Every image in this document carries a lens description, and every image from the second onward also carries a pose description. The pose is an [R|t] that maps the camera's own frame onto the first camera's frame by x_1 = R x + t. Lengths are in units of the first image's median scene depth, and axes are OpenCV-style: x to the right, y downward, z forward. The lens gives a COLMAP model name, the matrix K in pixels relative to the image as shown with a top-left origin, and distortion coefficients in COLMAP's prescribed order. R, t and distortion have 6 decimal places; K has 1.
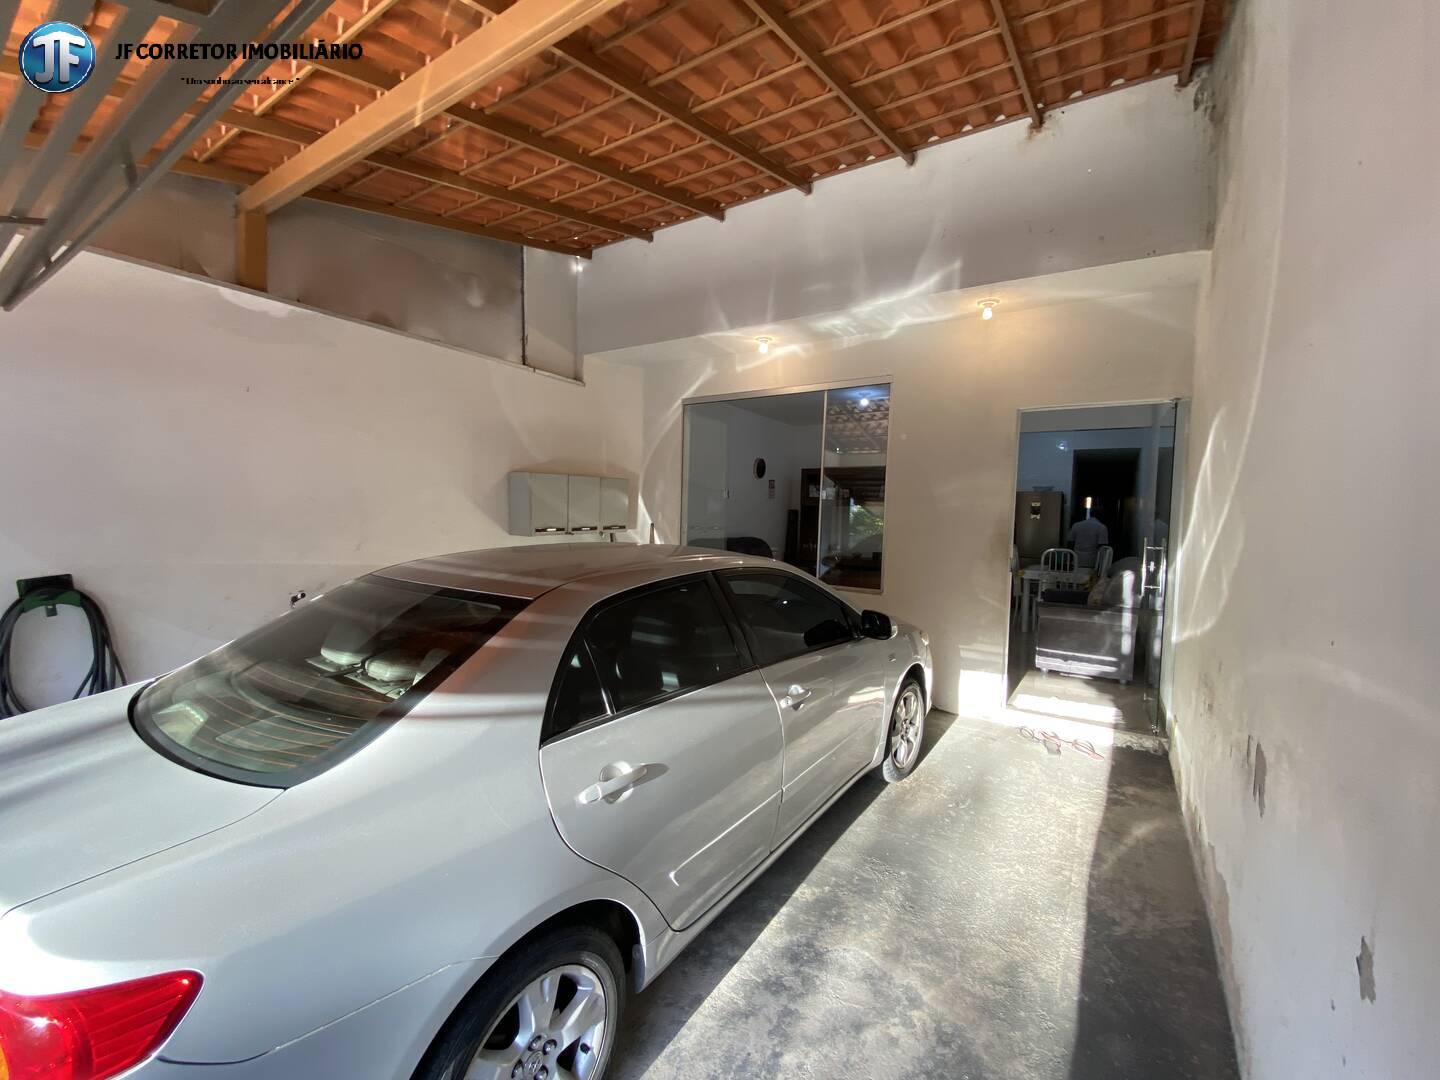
lens RADIAL K [[592.5, 0, 717.1], [0, 592.5, 542.9], [0, 0, 1]] dist [0.023255, -0.022157]
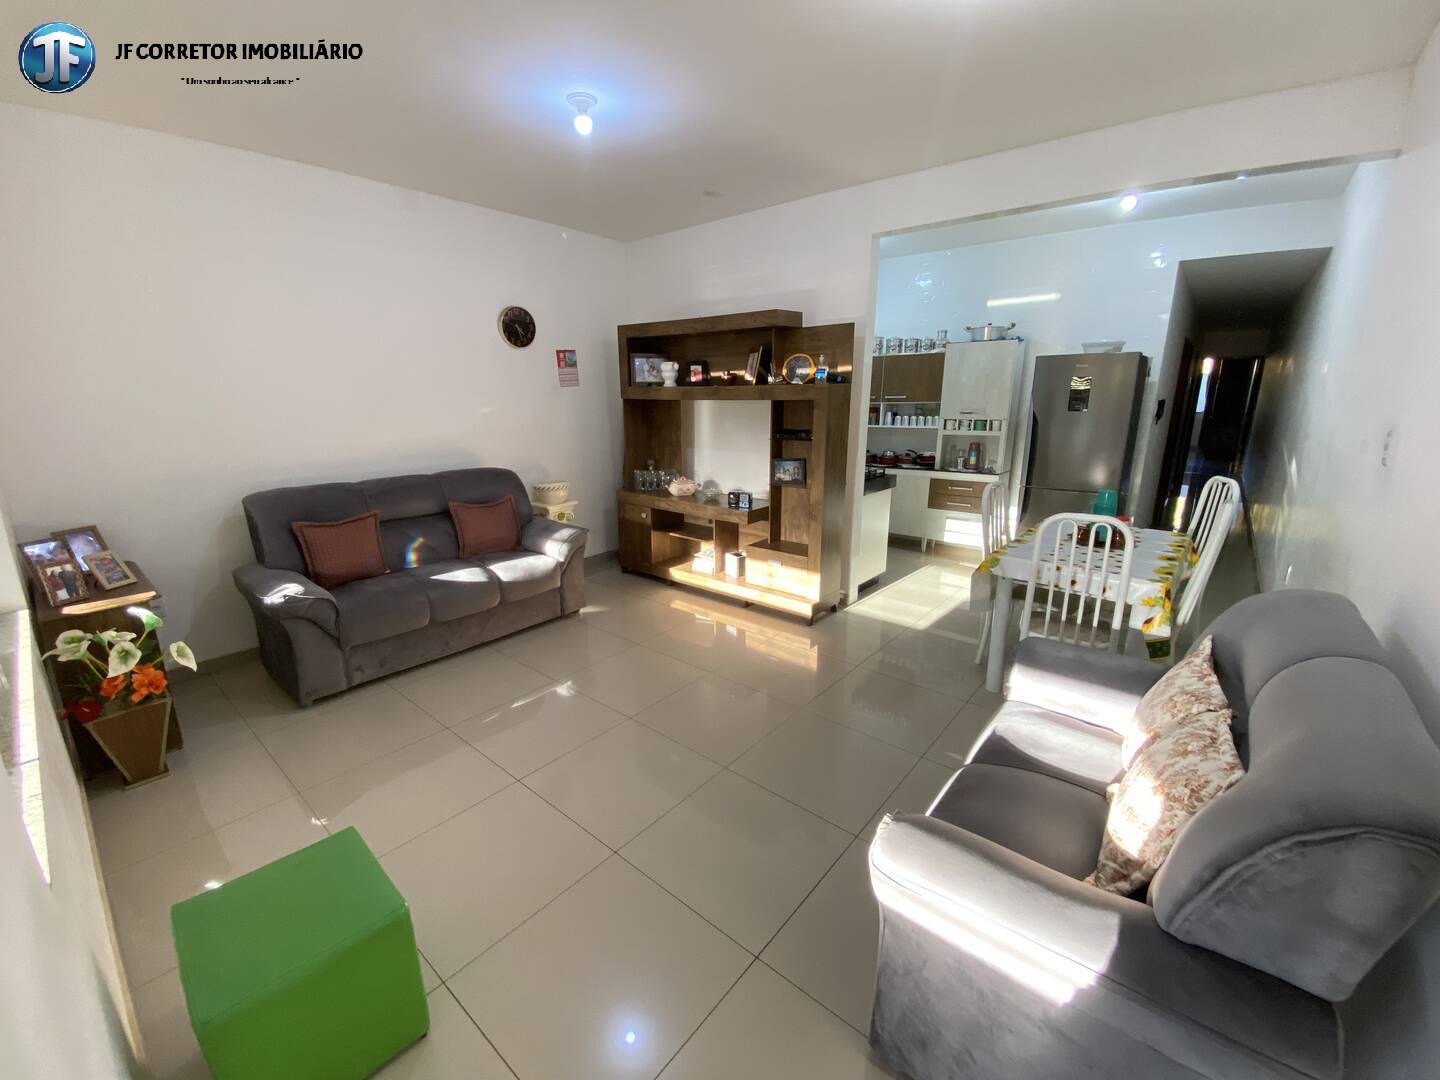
lens RADIAL K [[592.5, 0, 717.1], [0, 592.5, 542.9], [0, 0, 1]] dist [0.023255, -0.022157]
pose [[0.992275, 0.003617, -0.124009, 0.699183], [0.023154, 0.976612, 0.213757, -0.112172], [0.121882, -0.214977, 0.968984, 1.077328]]
